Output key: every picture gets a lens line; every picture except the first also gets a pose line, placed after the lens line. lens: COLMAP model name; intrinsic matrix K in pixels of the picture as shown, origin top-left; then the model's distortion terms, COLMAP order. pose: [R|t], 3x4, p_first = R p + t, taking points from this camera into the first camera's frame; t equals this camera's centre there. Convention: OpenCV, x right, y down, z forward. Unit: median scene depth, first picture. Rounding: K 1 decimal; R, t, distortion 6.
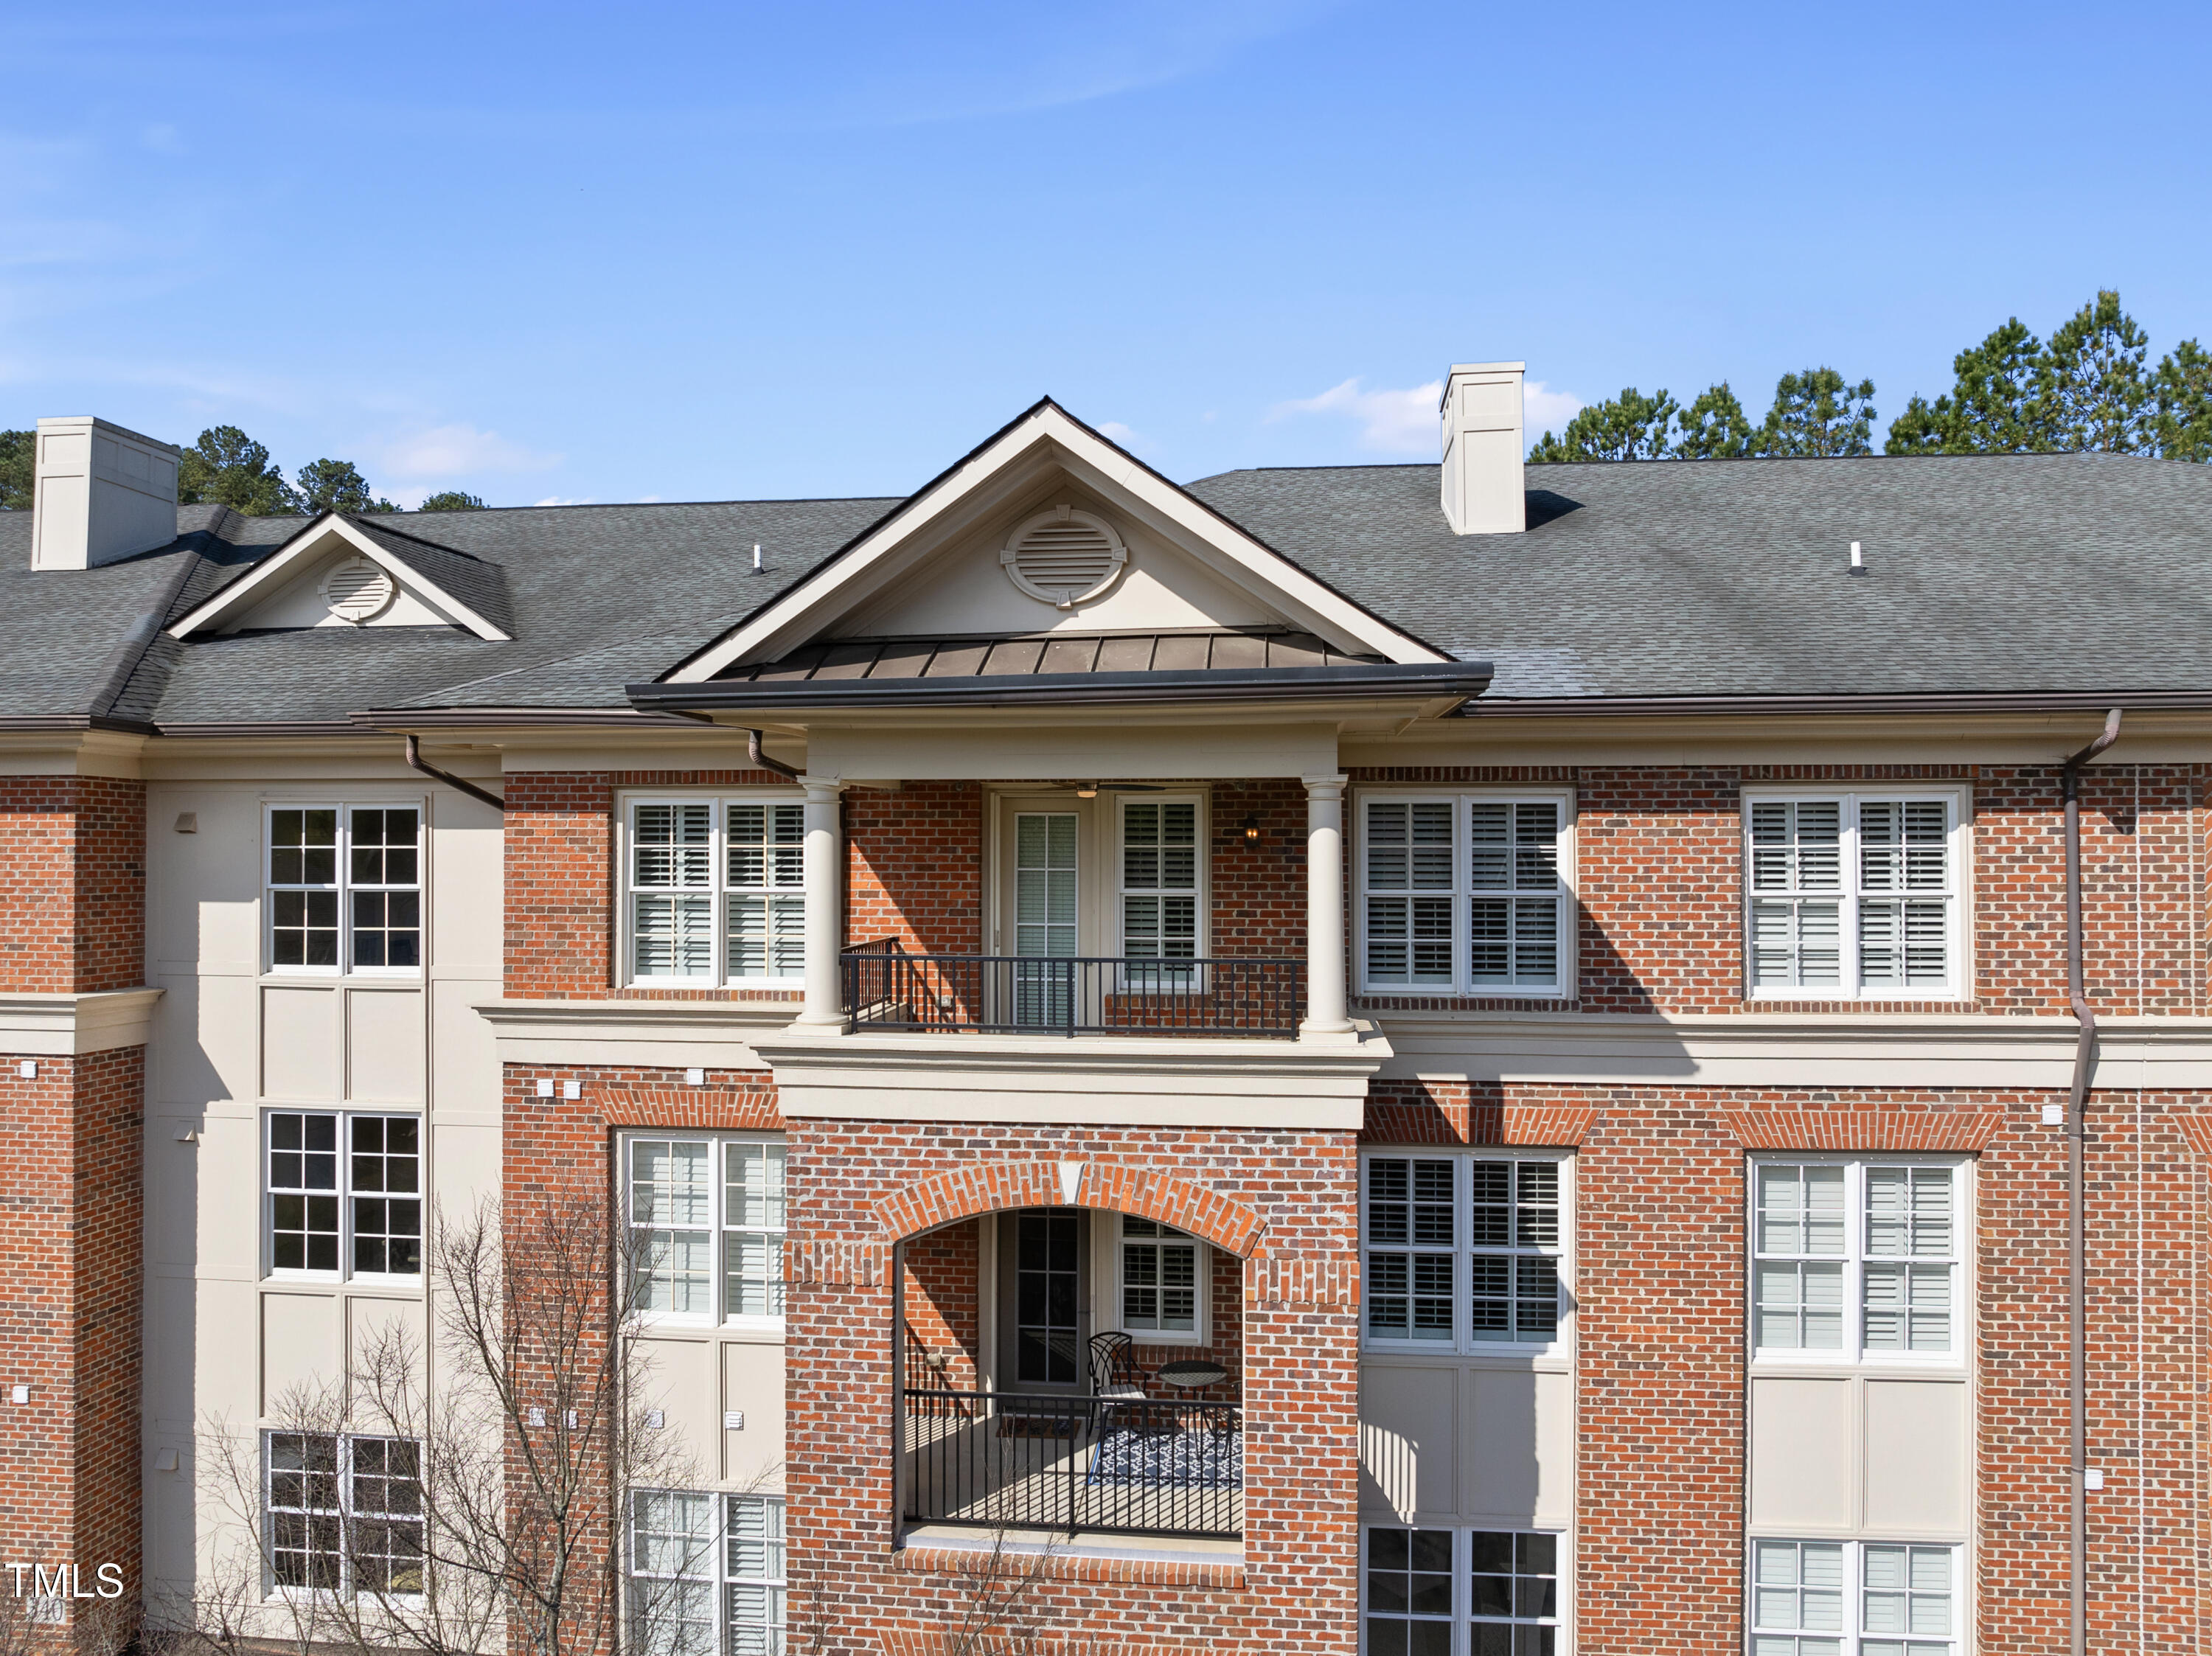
lens RADIAL K [[1579.9, 0, 1116.9], [0, 1579.9, 830.5], [0, 0, 1]] dist [-0.037940, 0.003753]
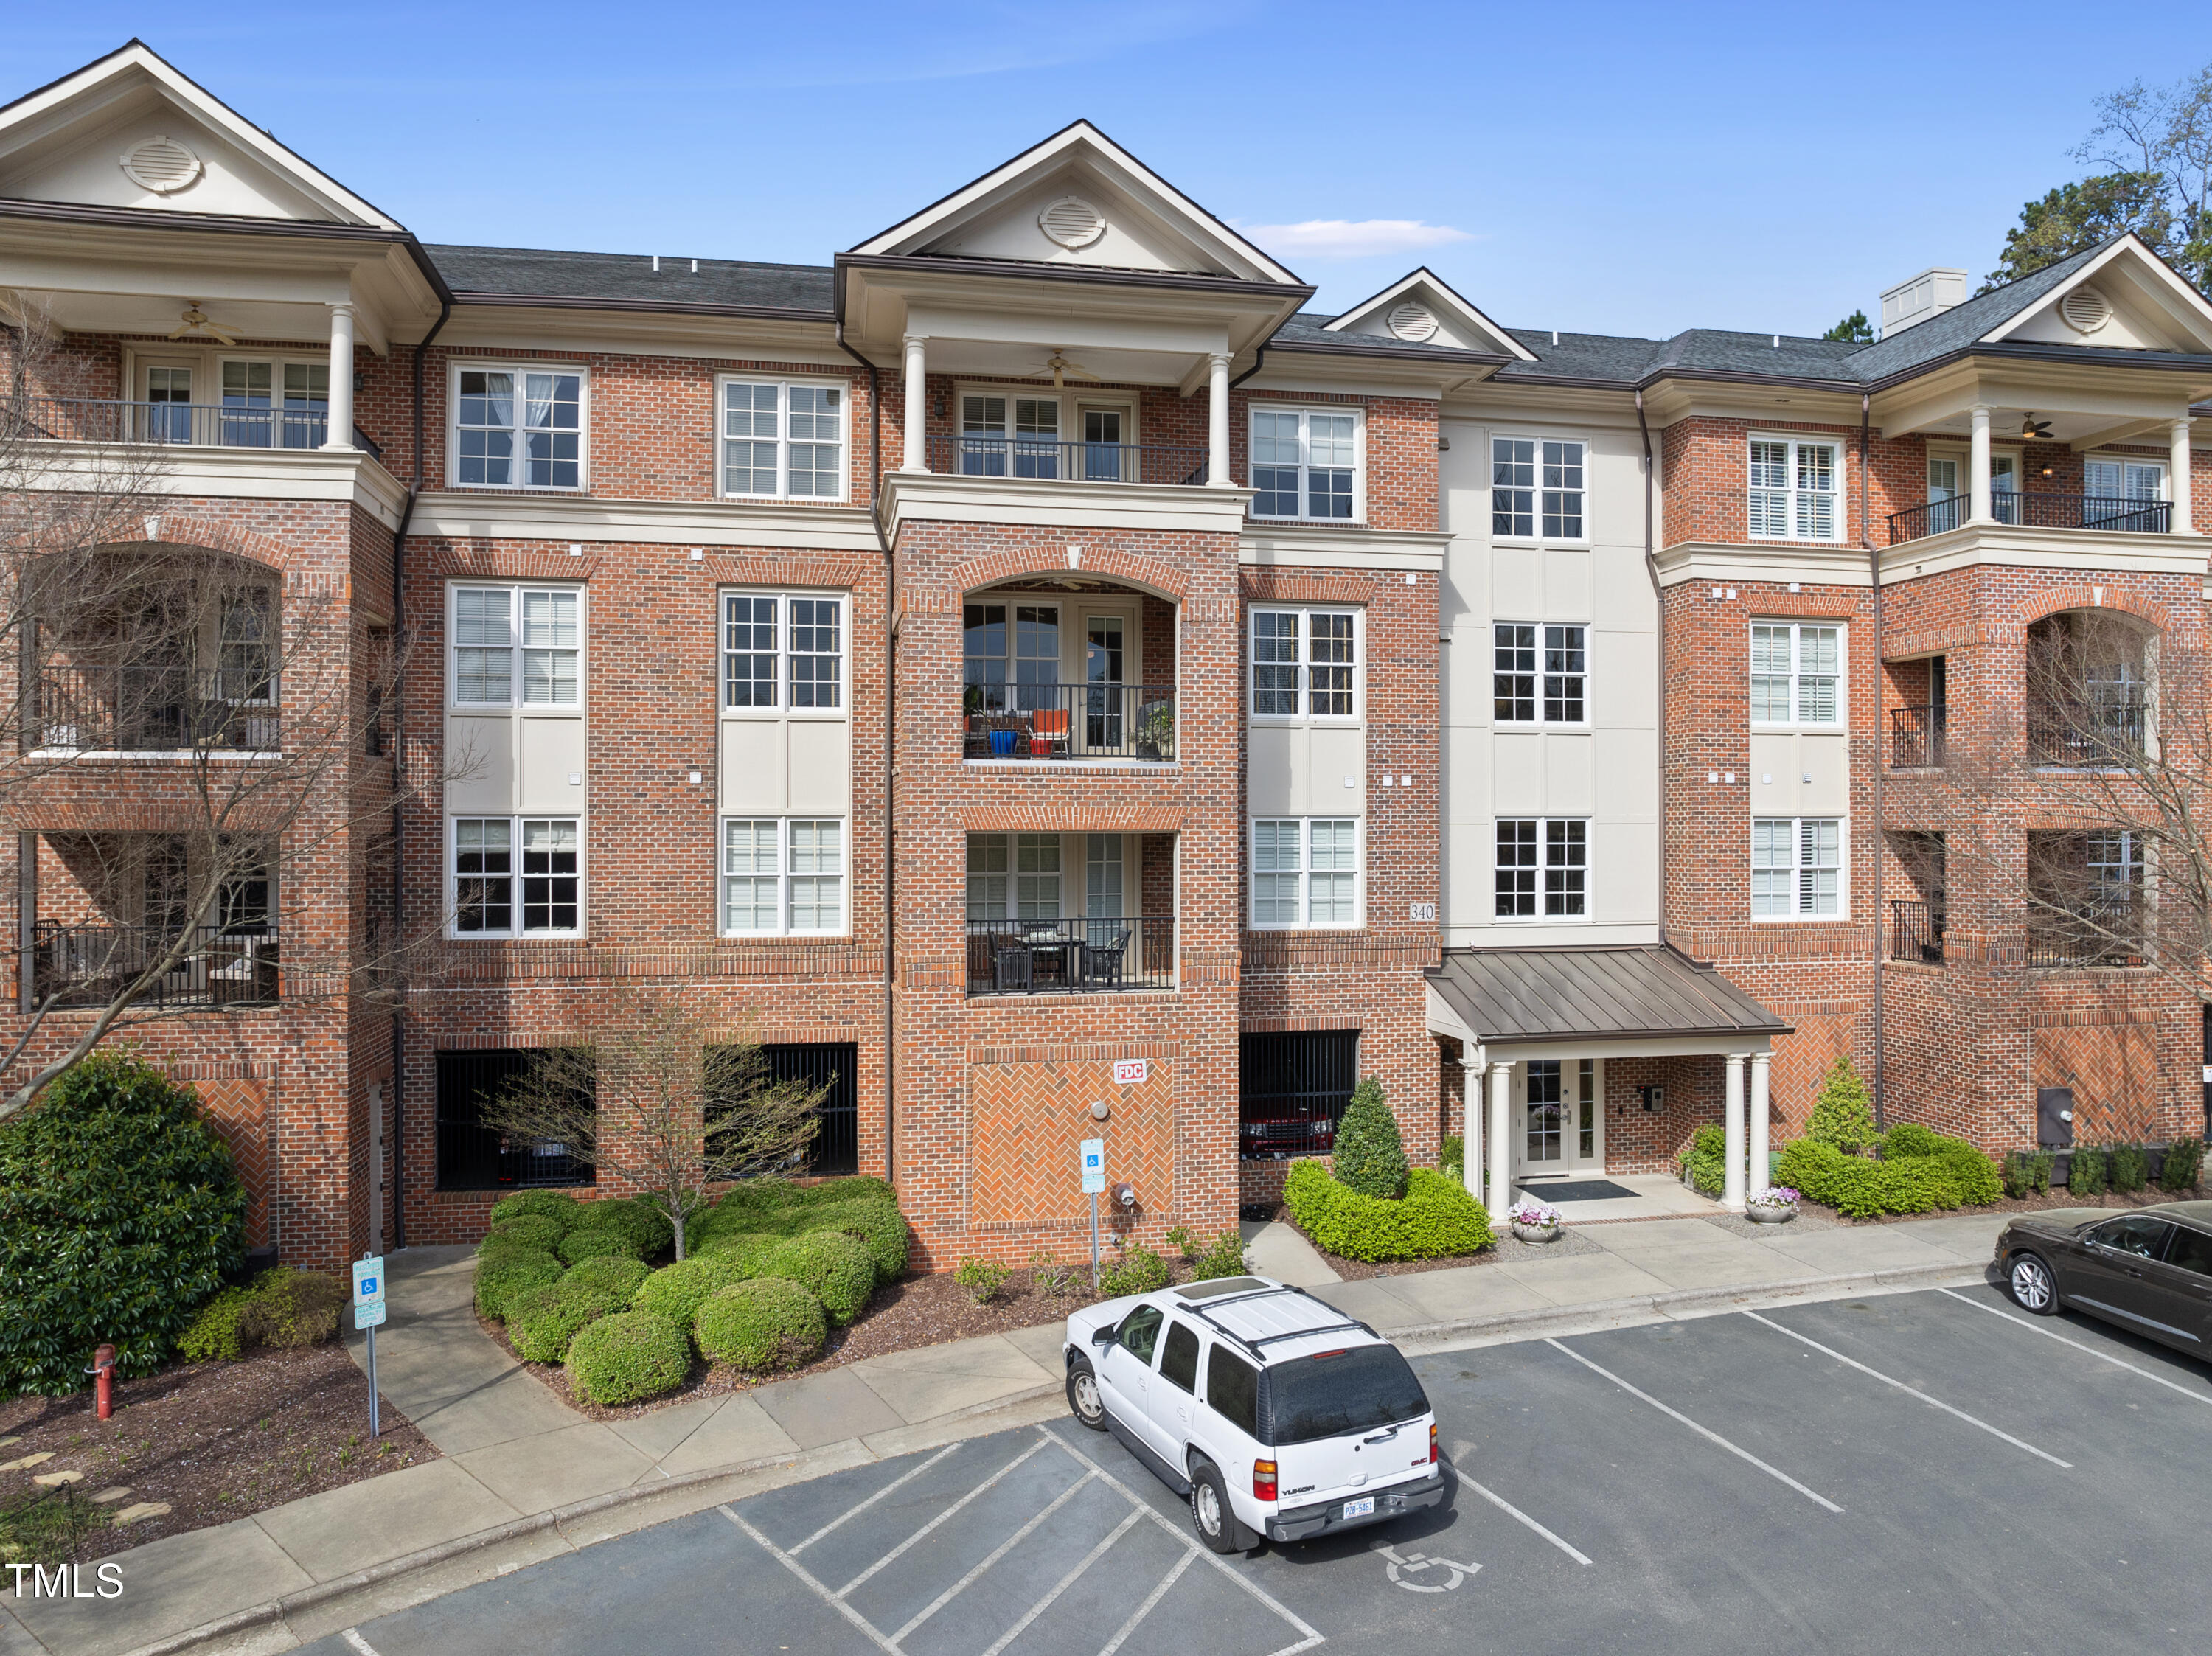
lens RADIAL K [[1579.9, 0, 1116.9], [0, 1579.9, 830.5], [0, 0, 1]] dist [-0.037940, 0.003753]
pose [[0.949897, -0.003109, 0.312547, -1.442530], [0.000280, 0.999959, 0.009094, 0.383374], [-0.312563, -0.008551, 0.949859, -0.446118]]
